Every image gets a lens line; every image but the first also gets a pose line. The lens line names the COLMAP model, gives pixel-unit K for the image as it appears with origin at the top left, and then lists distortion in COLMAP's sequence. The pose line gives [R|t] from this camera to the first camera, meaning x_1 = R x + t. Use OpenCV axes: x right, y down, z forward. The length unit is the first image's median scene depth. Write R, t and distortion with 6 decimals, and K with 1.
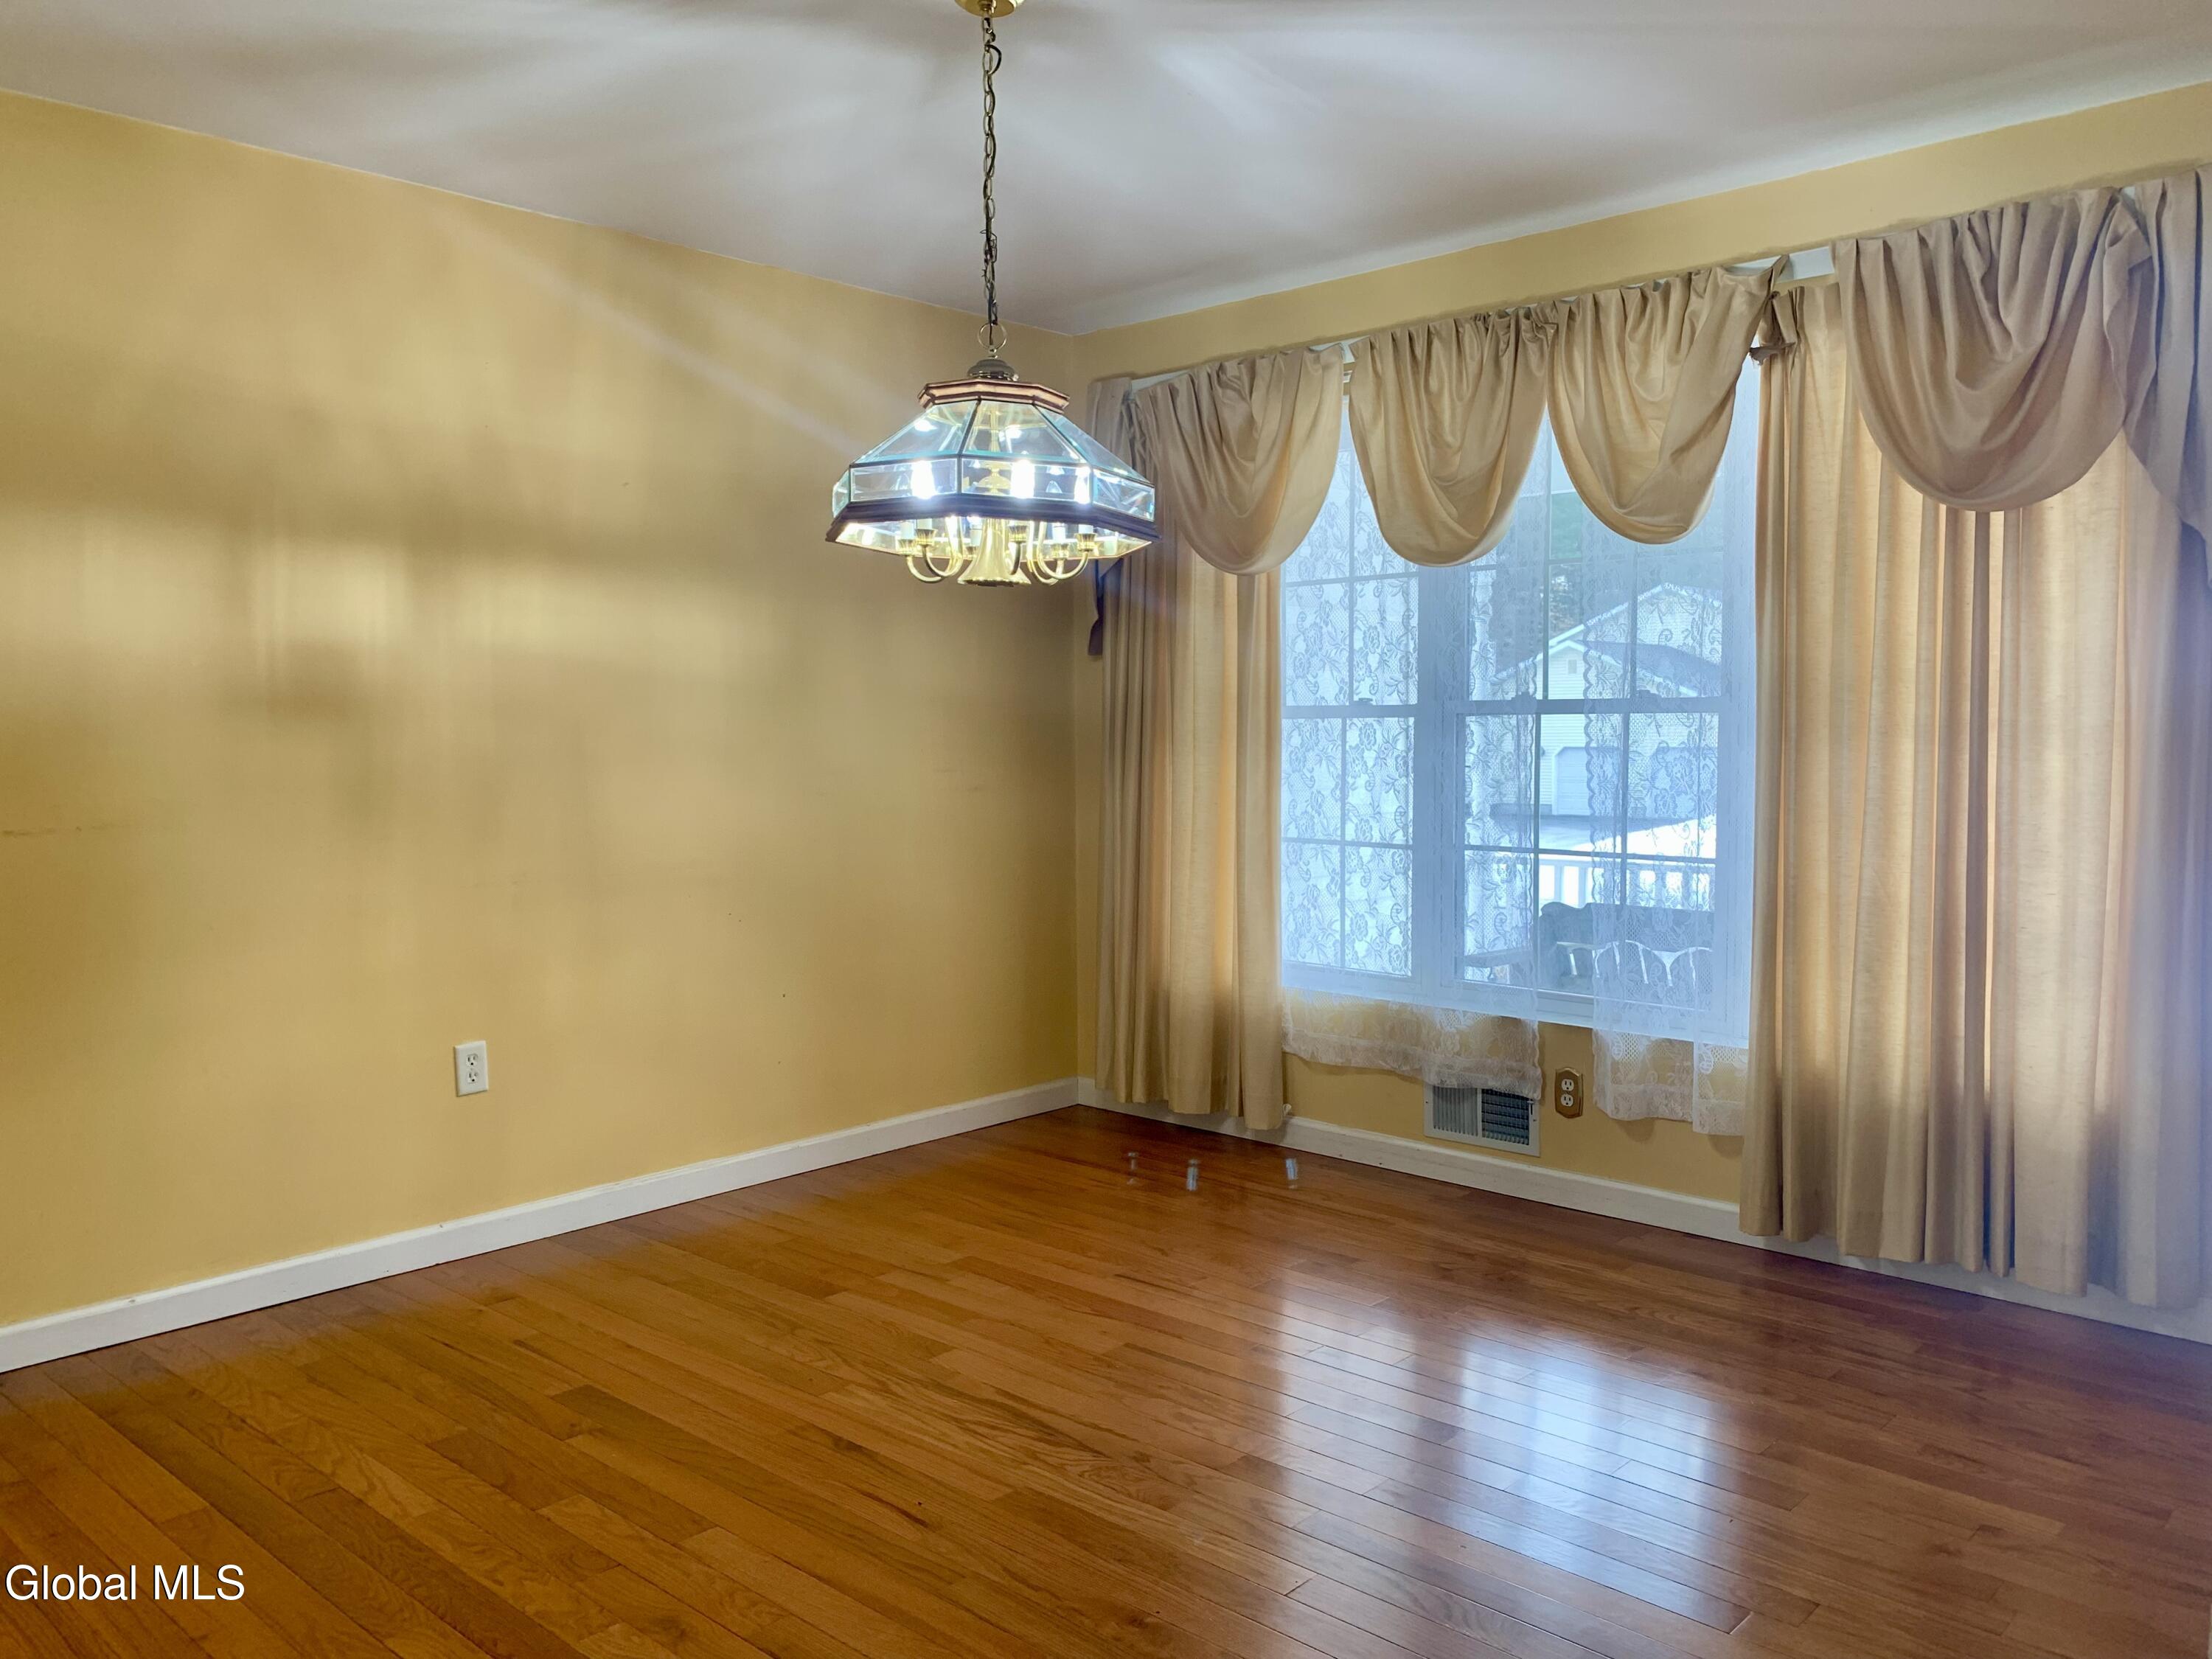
lens RADIAL K [[1670.0, 0, 1106.0], [0, 1670.0, 829.5], [0, 0, 1]] dist [0.073788, -0.092167]
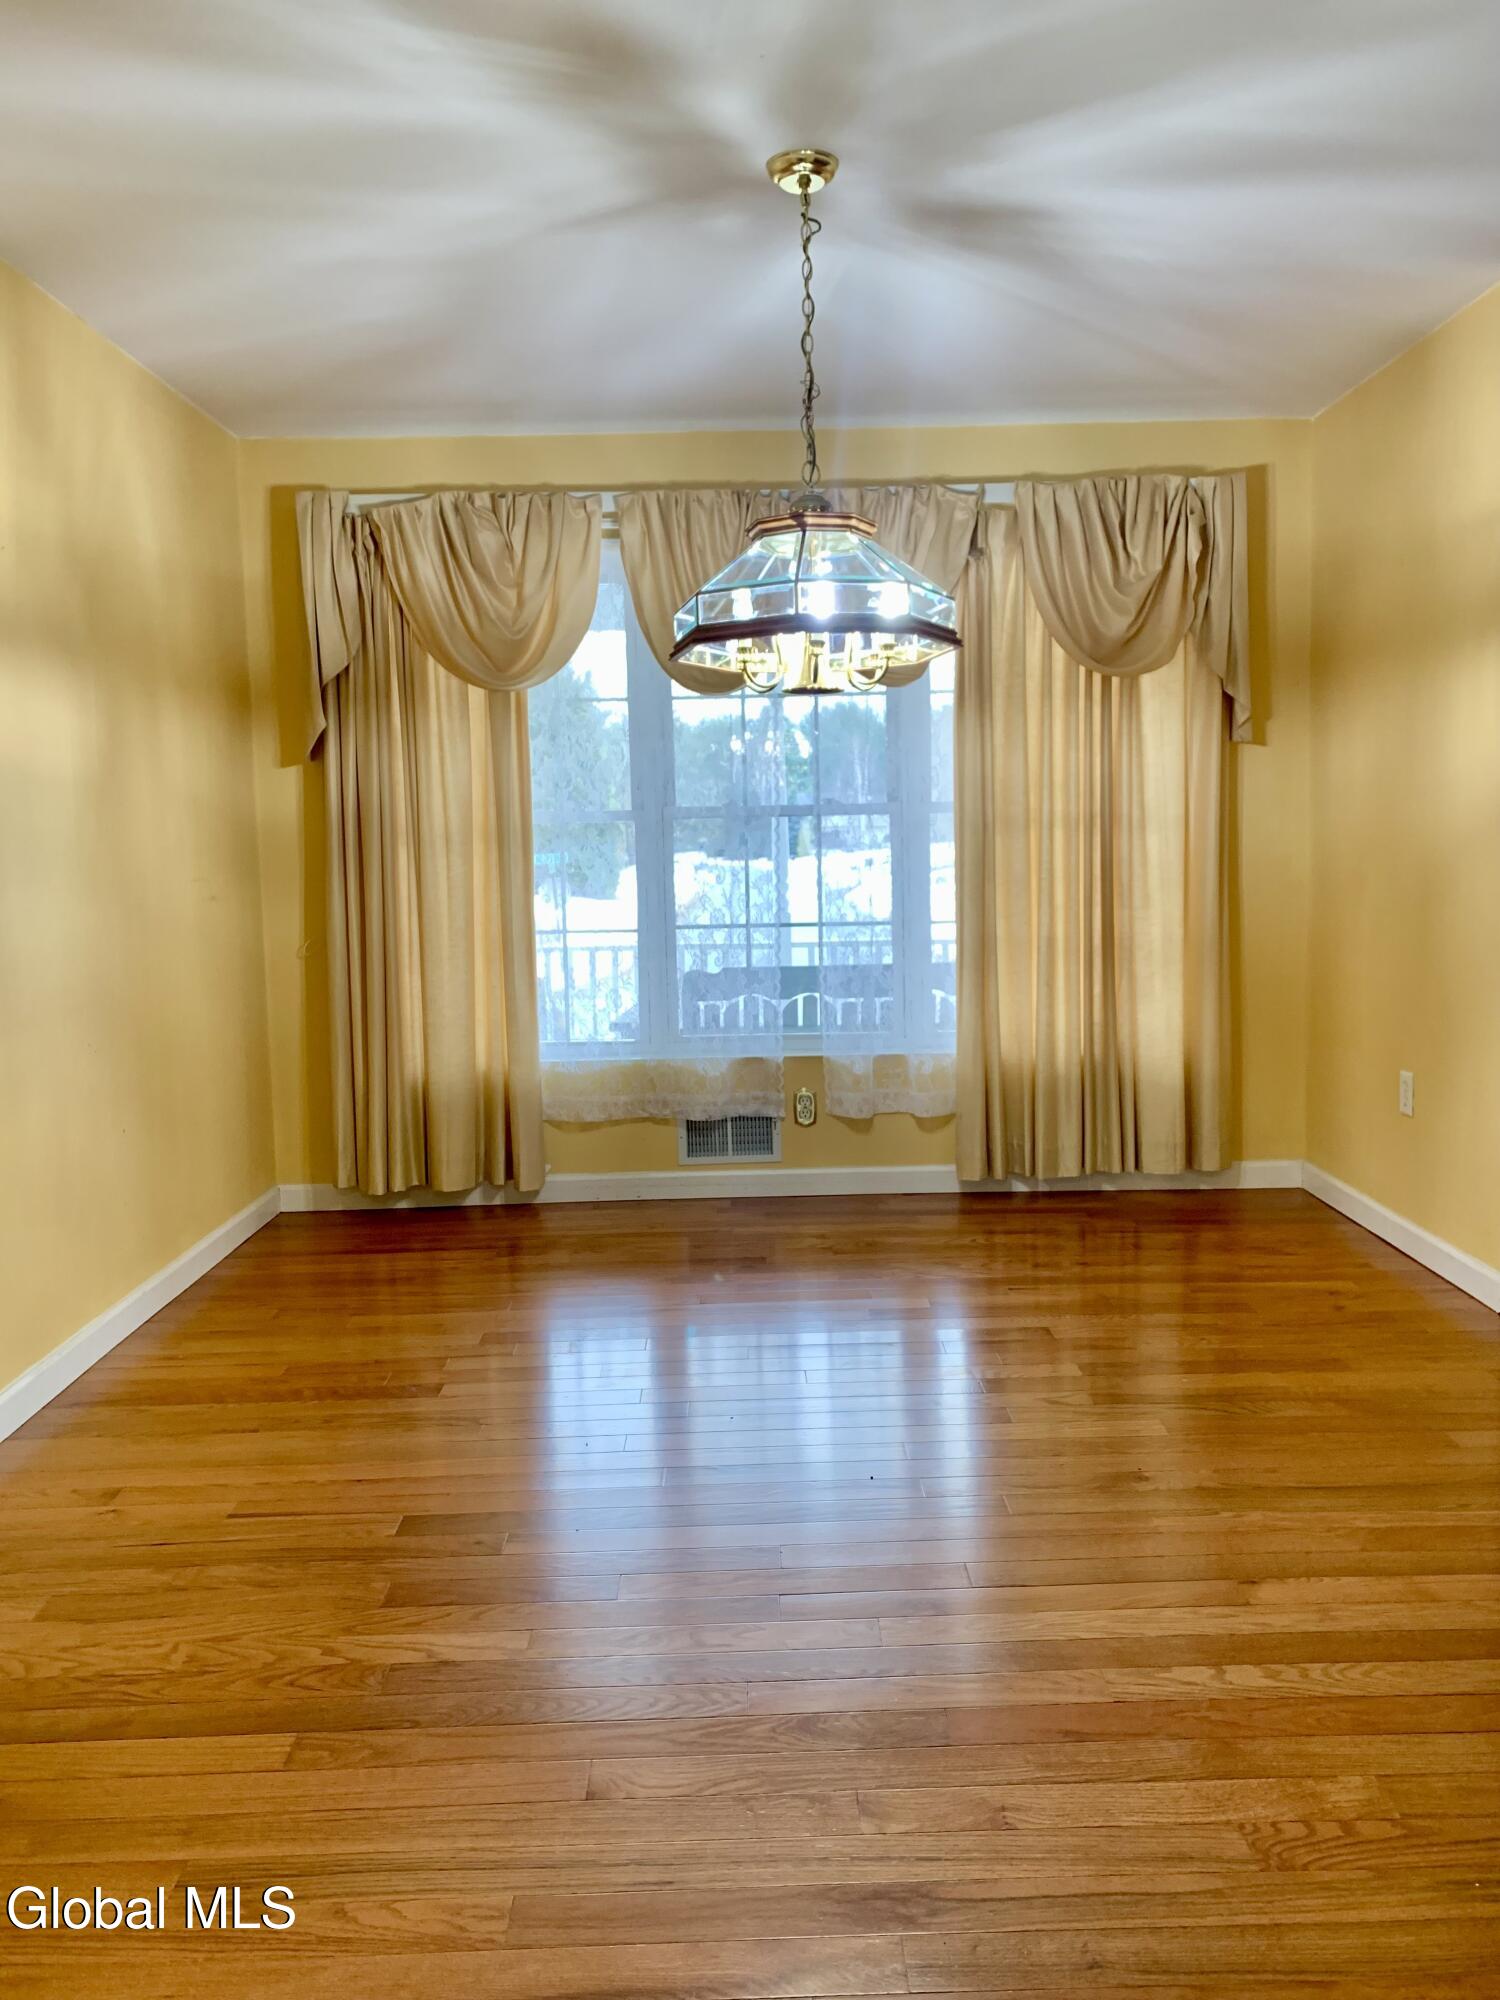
lens RADIAL K [[1509.9, 0, 750.0], [0, 1509.9, 1000.0], [0, 0, 1]] dist [0.073788, -0.092167]
pose [[0.727293, -0.090635, 0.680316, -0.536666], [0.063755, 0.995878, 0.064519, -0.005047], [-0.683360, -0.003551, 0.730073, 0.171904]]
